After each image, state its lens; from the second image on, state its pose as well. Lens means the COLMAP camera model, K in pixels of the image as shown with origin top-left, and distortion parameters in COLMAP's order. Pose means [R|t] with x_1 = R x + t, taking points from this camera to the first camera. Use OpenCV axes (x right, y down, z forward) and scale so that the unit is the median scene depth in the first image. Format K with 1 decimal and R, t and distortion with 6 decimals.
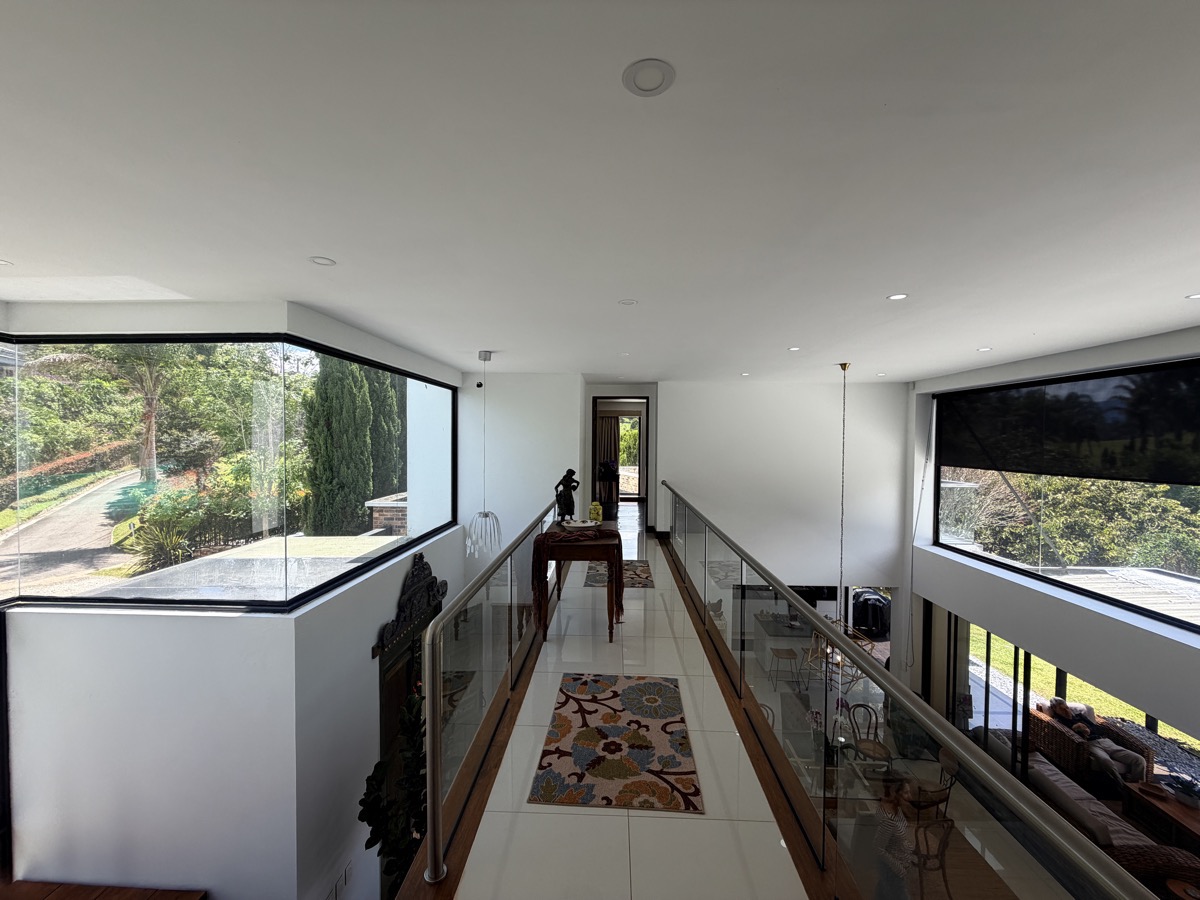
lens RADIAL K [[477.0, 0, 597.5], [0, 477.0, 446.2], [0, 0, 1]] dist [-0.005369, 0.001285]
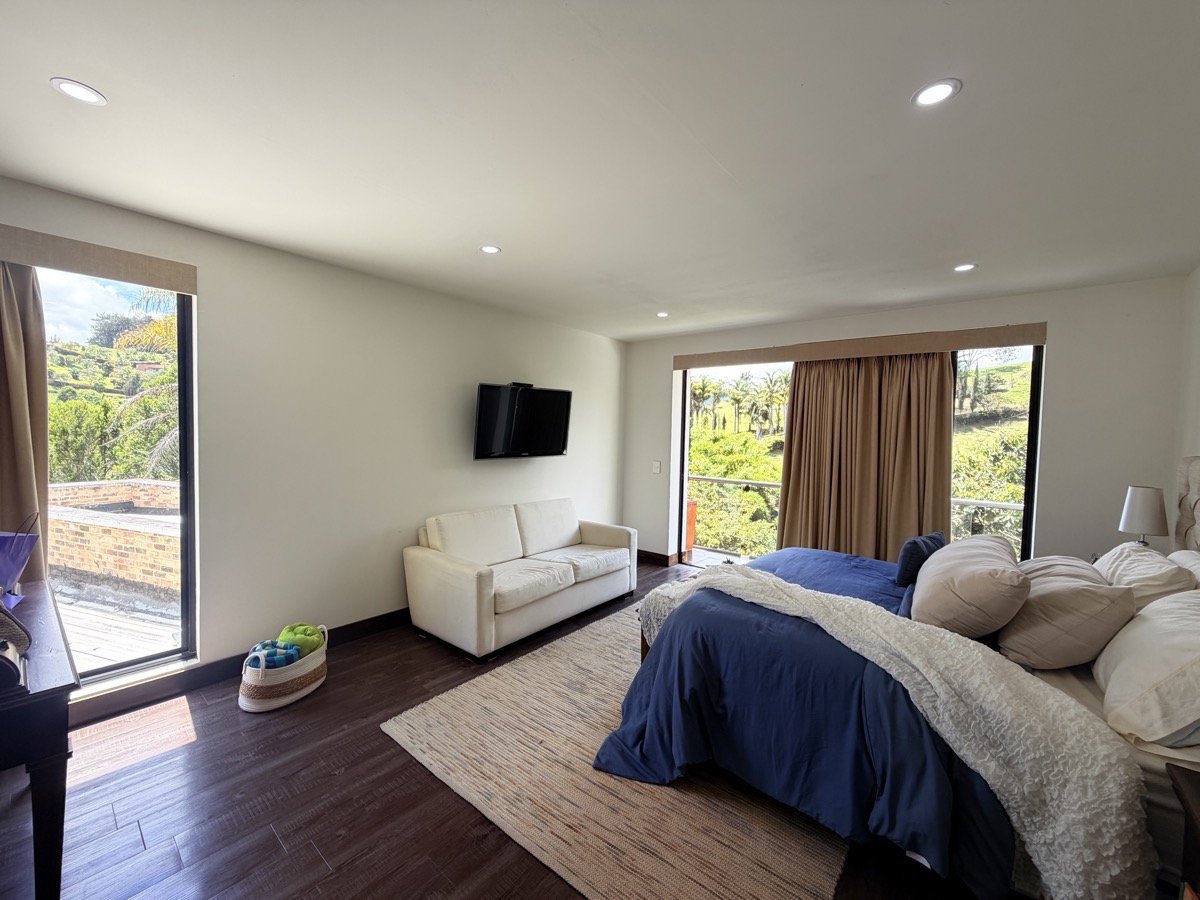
lens RADIAL K [[477.0, 0, 597.7], [0, 477.0, 452.6], [0, 0, 1]] dist [-0.005369, 0.001285]
pose [[0.606959, -0.028377, 0.794226, 0.052652], [-0.008248, 0.999084, 0.042001, -0.005633], [-0.794690, -0.032044, 0.606169, 1.293861]]
